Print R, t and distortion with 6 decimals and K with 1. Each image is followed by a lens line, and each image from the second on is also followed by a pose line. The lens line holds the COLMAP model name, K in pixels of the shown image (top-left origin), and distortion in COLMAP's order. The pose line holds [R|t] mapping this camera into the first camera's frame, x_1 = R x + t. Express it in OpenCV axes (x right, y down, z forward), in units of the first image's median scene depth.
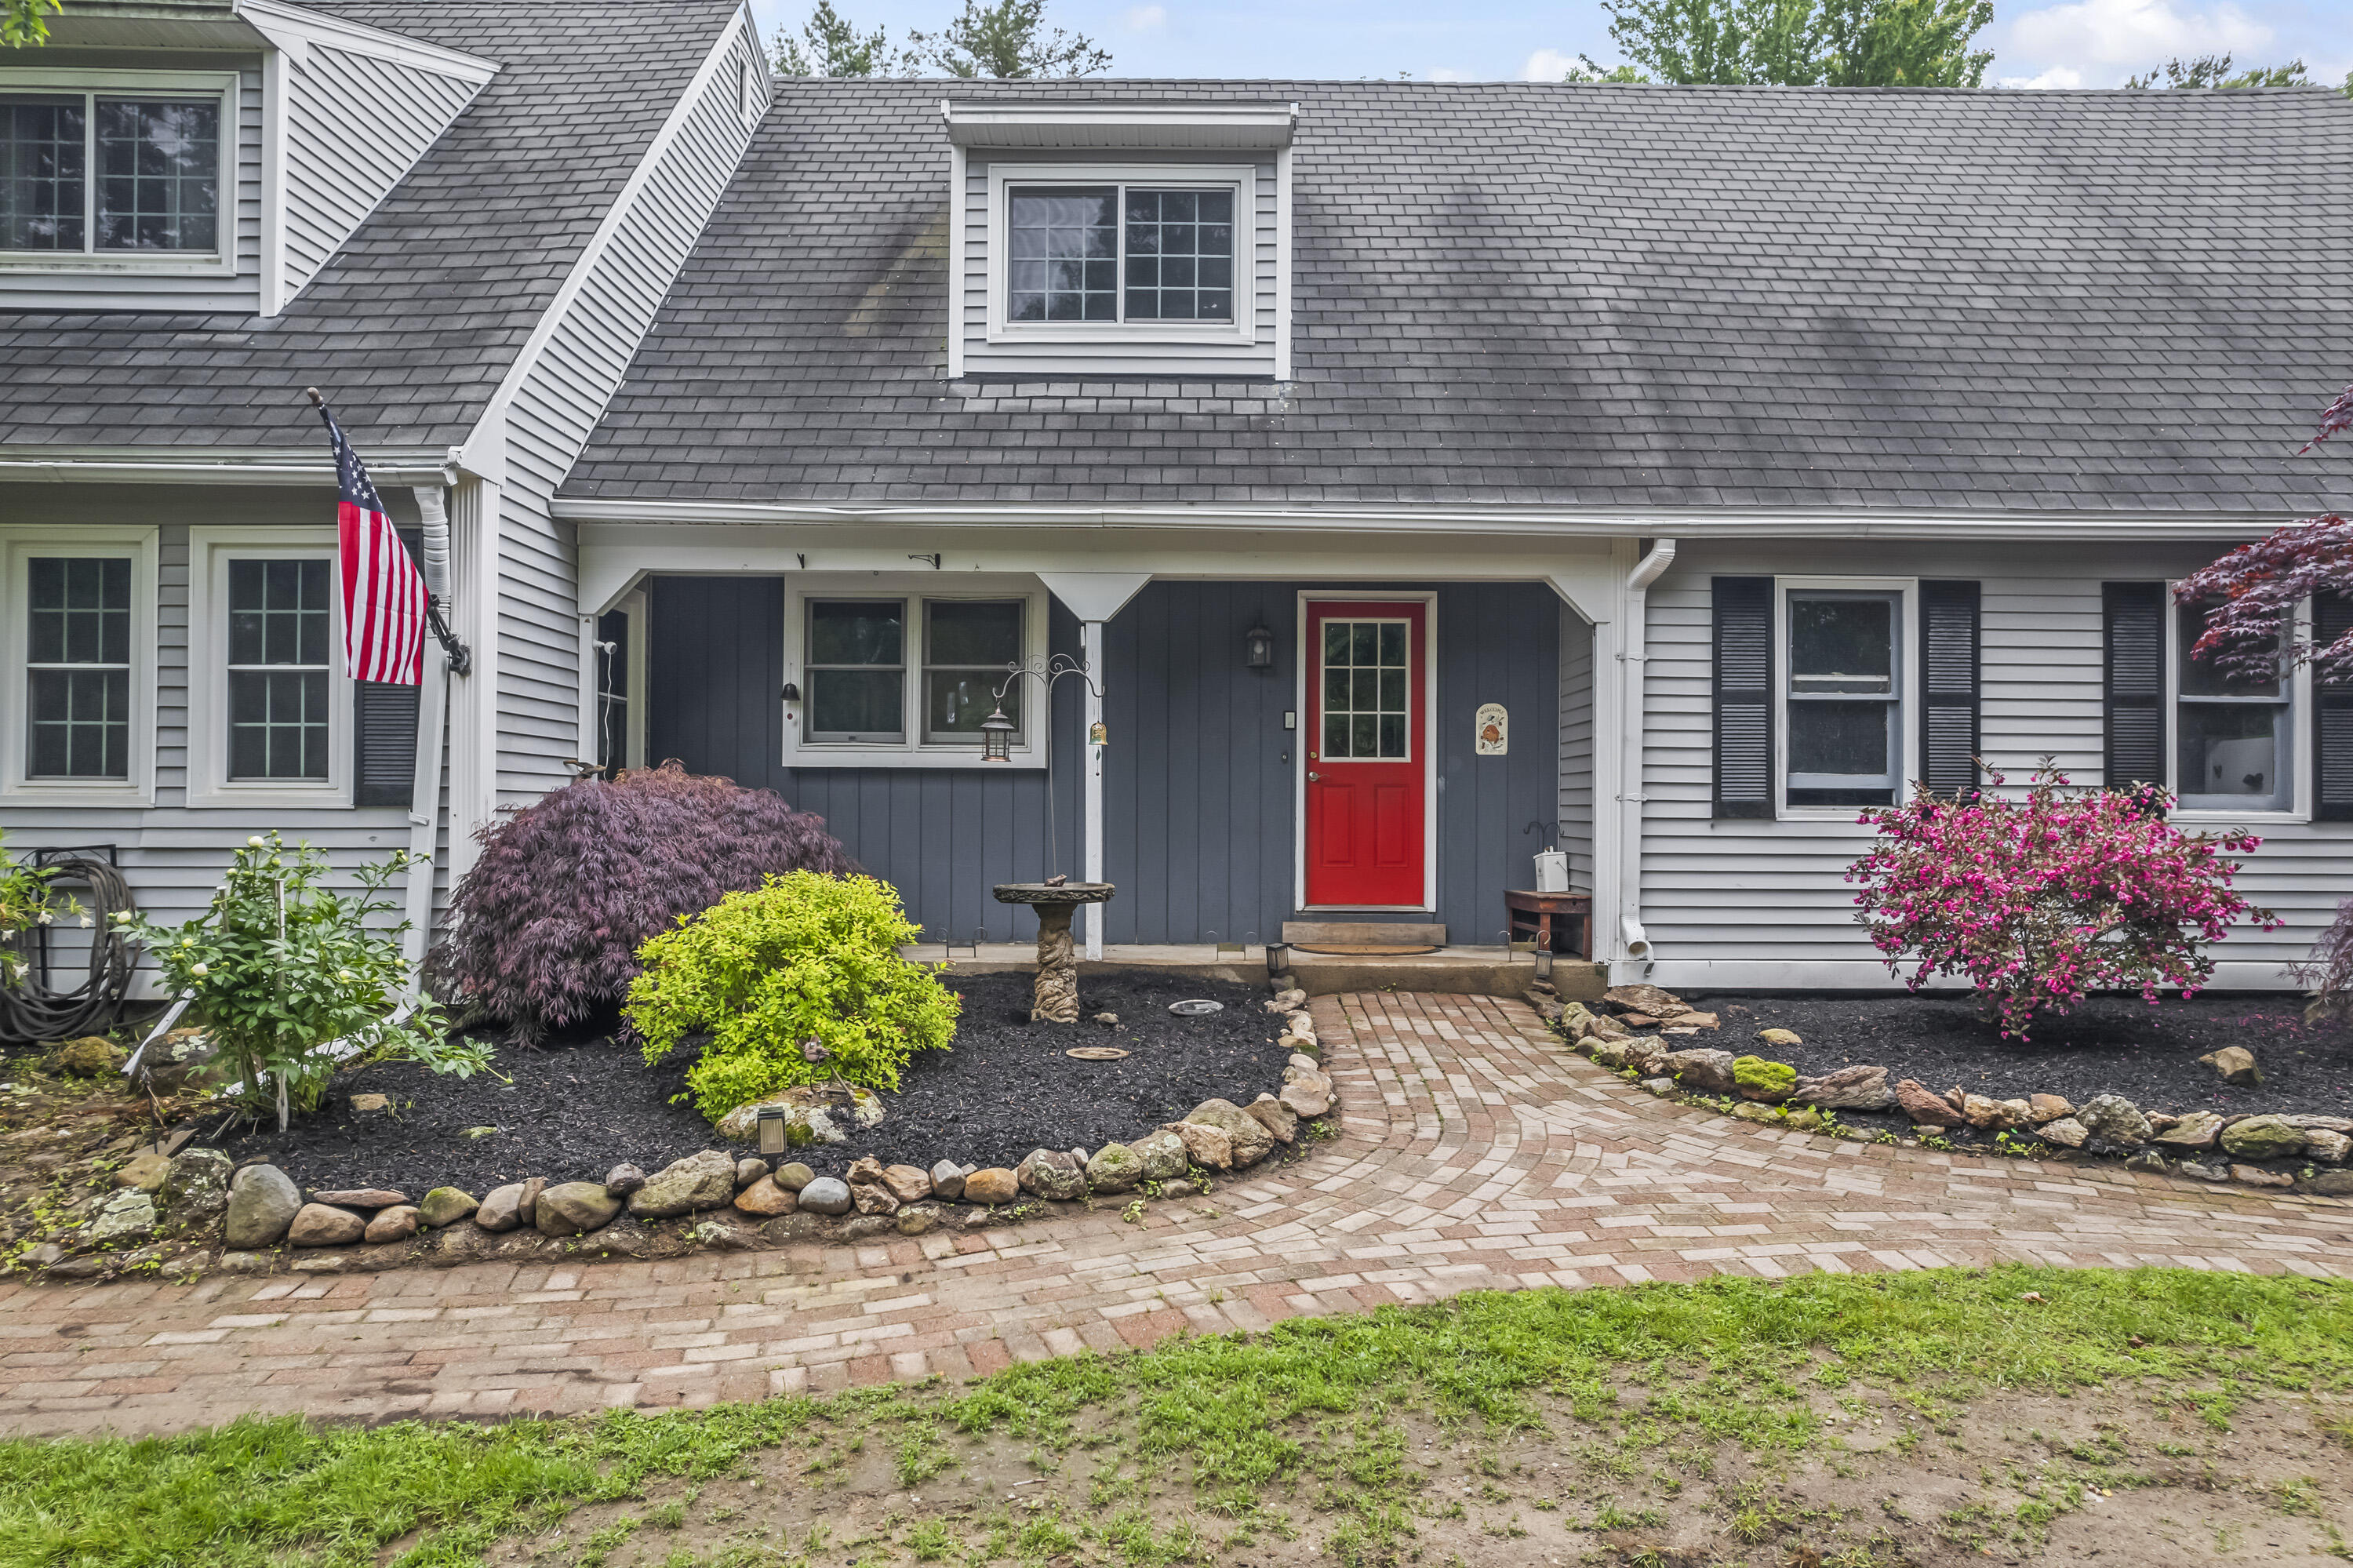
lens RADIAL K [[1519.8, 0, 1176.5], [0, 1519.8, 784.0], [0, 0, 1]] dist [-0.052328, 0.043125]
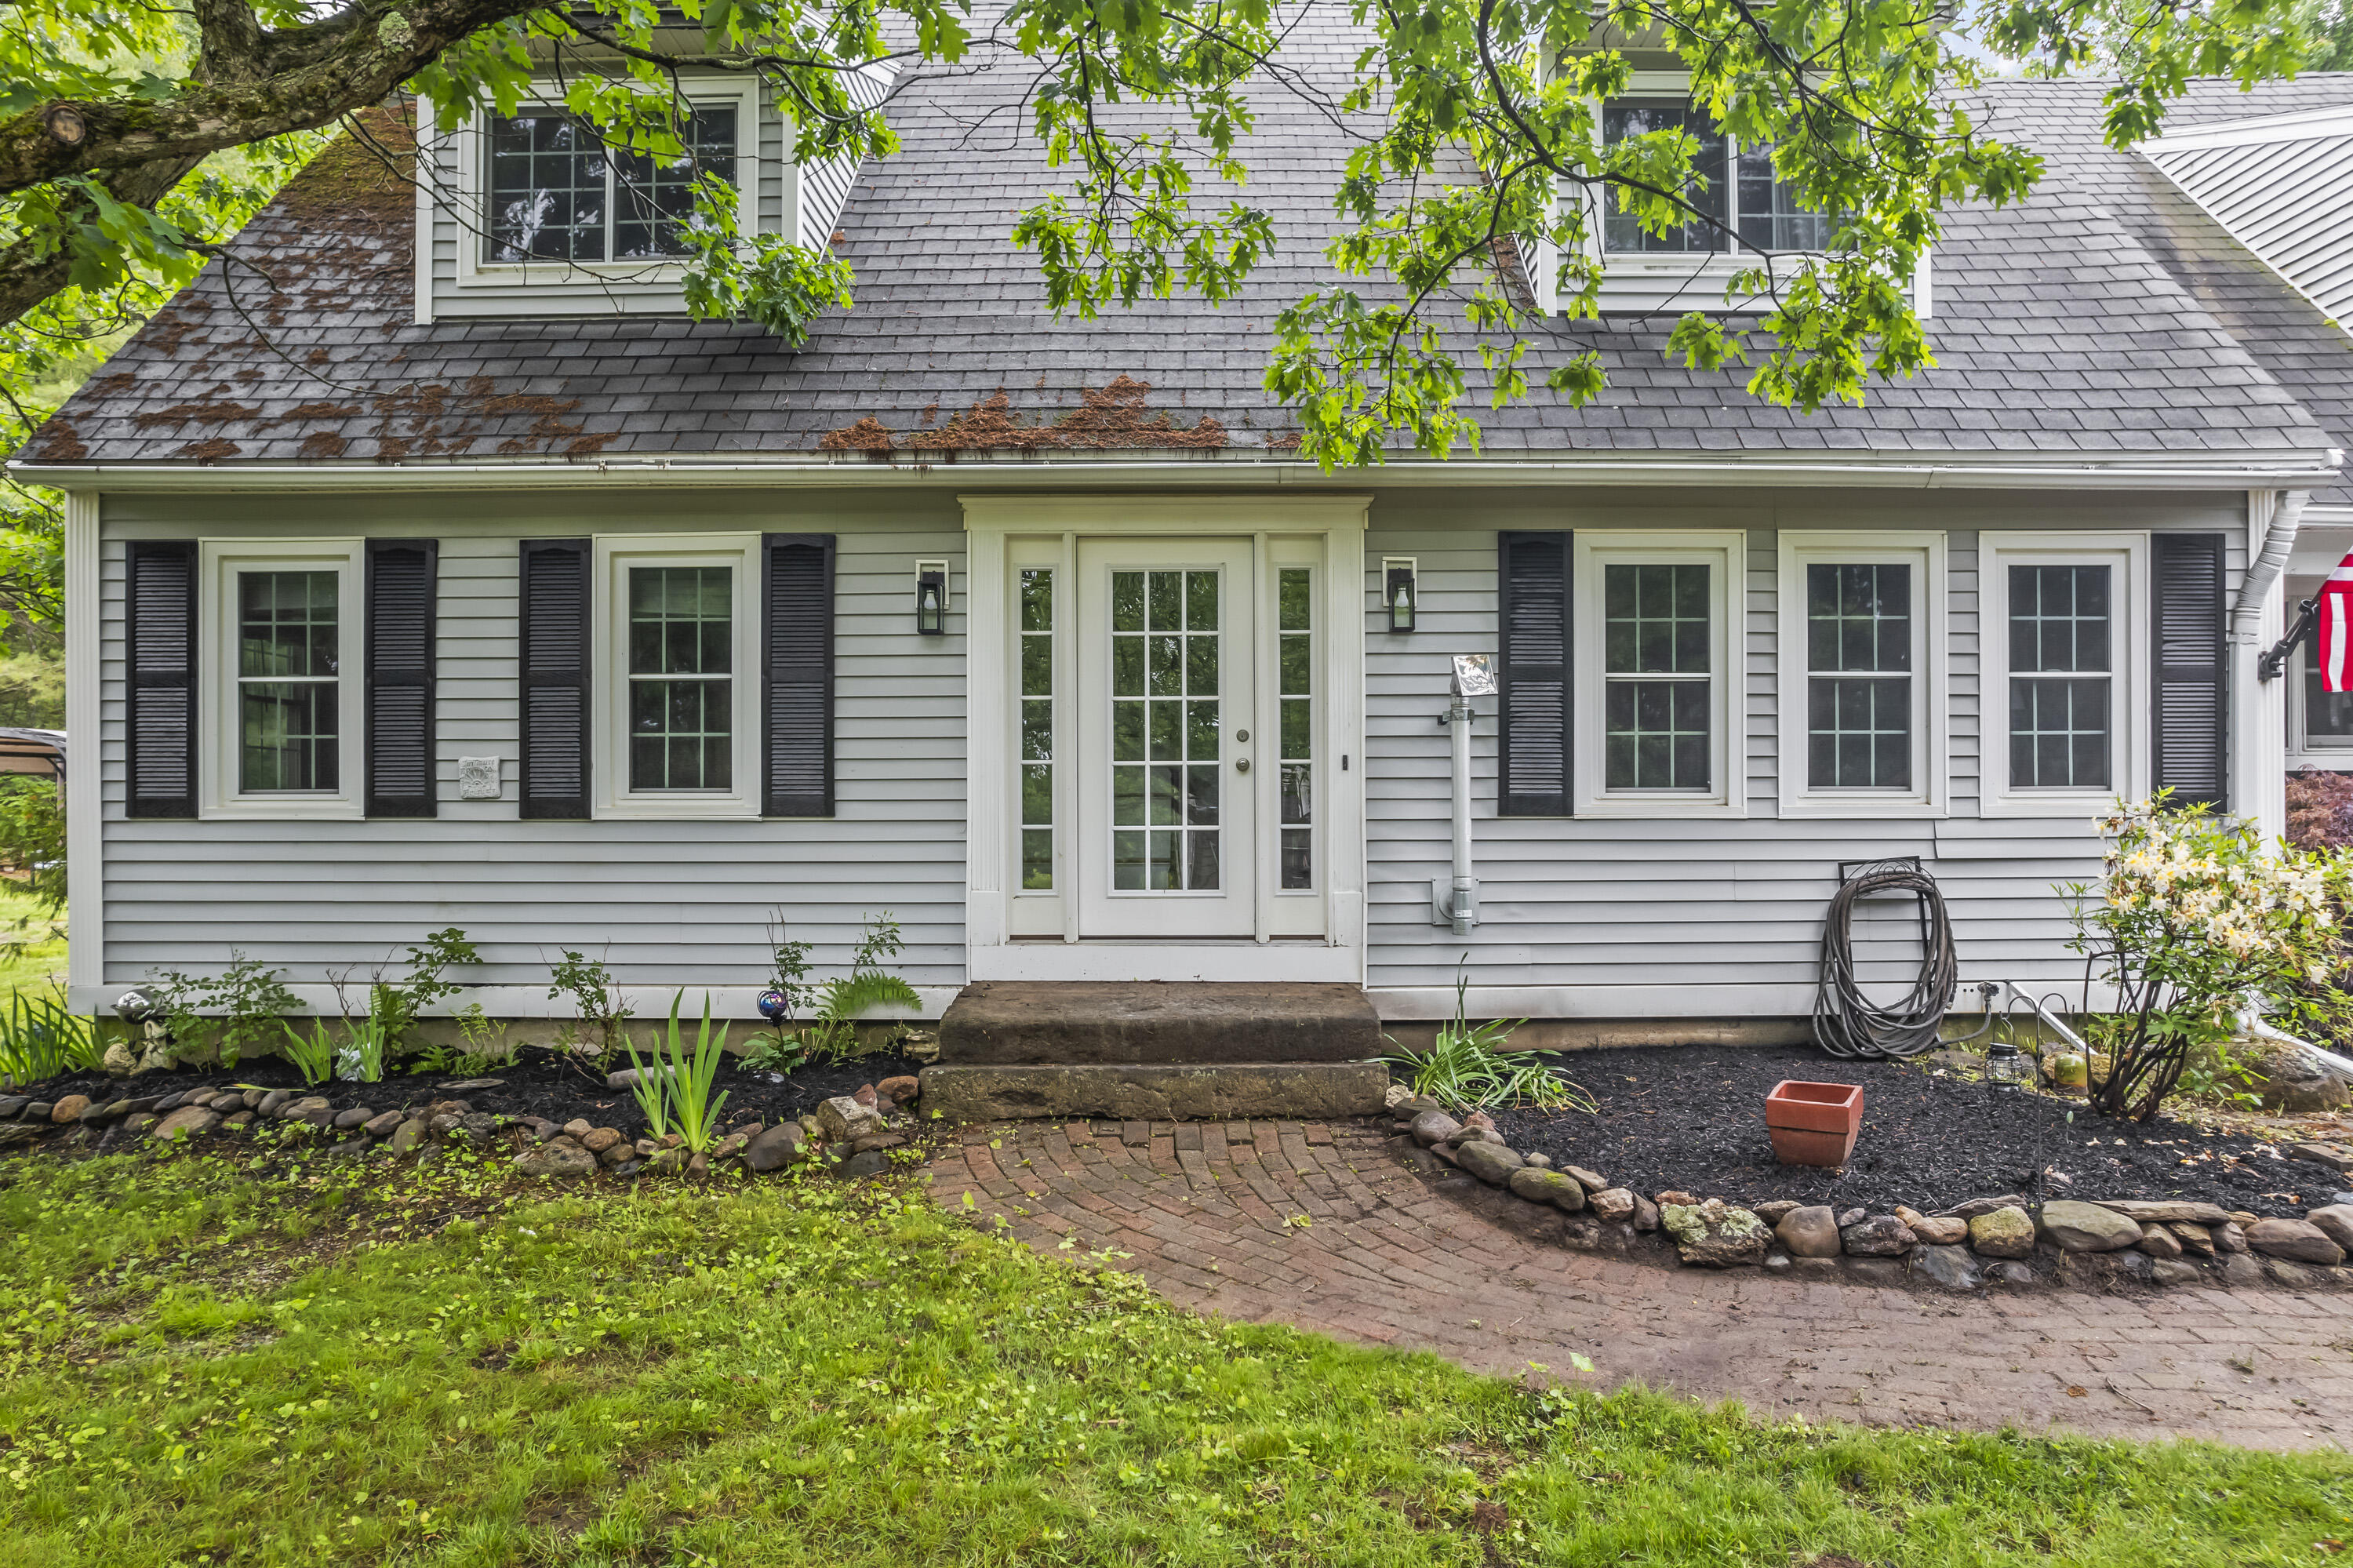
lens RADIAL K [[1493.1, 0, 1175.7], [0, 1493.1, 817.9], [0, 0, 1]] dist [-0.054303, 0.034983]
pose [[0.999382, -0.016419, 0.031071, -1.022054], [0.015653, 0.999571, 0.024737, -0.013671], [-0.031464, -0.024235, 0.999211, 0.038489]]
